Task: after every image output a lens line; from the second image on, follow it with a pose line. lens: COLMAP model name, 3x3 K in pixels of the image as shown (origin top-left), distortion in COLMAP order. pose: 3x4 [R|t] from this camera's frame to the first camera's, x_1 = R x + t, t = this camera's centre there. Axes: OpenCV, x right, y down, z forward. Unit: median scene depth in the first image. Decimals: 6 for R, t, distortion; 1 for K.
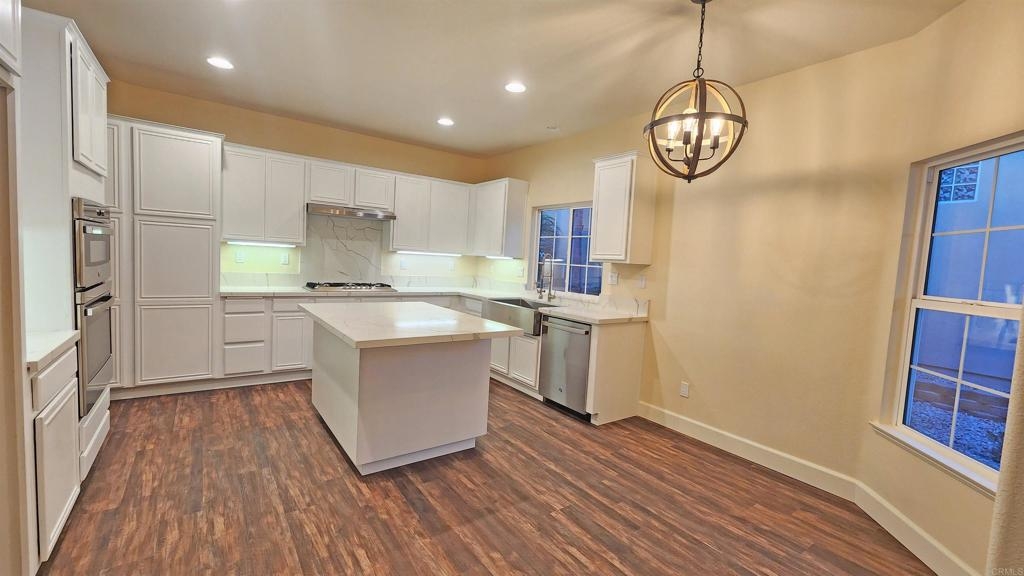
lens RADIAL K [[421.4, 0, 512.0], [0, 421.4, 288.0], [0, 0, 1]] dist [0.000697, 0.000076]
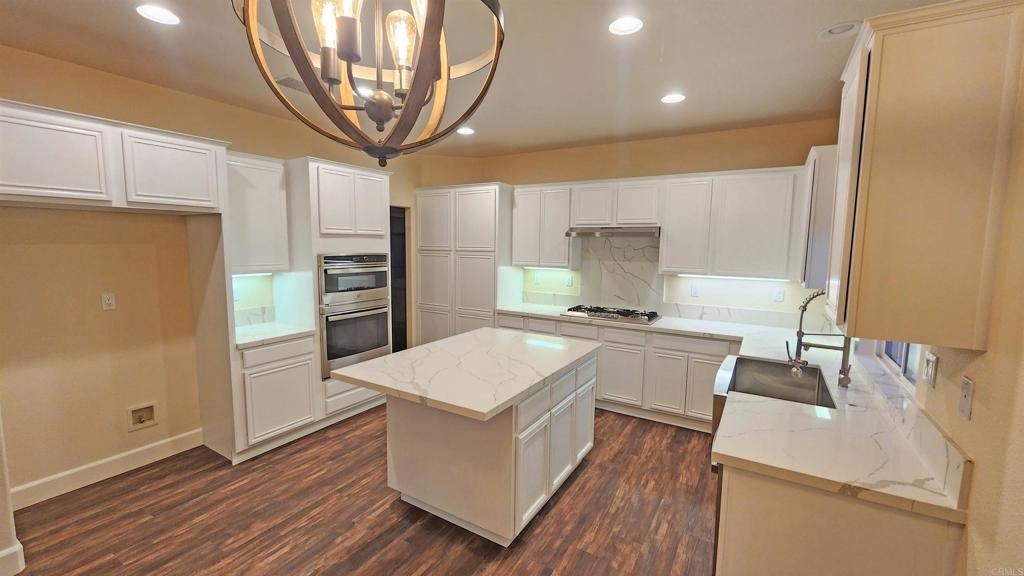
lens RADIAL K [[422.9, 0, 509.6], [0, 422.9, 294.2], [0, 0, 1]] dist [-0.001987, -0.000274]
pose [[0.382113, 0.059324, -0.922210, 0.633757], [-0.060898, 0.997385, 0.038927, -0.113909], [0.922107, 0.041286, 0.384726, 0.752406]]
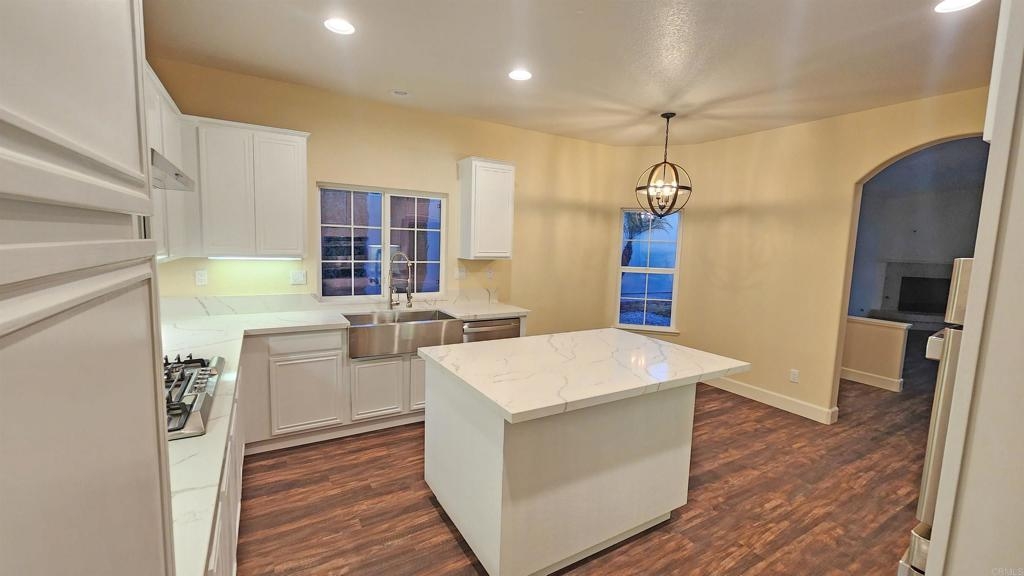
lens RADIAL K [[421.4, 0, 512.0], [0, 421.4, 288.0], [0, 0, 1]] dist [0.000697, 0.000076]
pose [[0.095575, -0.153607, 0.983499, -1.126116], [0.047625, 0.987596, 0.149619, -0.197792], [-0.994282, 0.032539, 0.101705, 1.131001]]
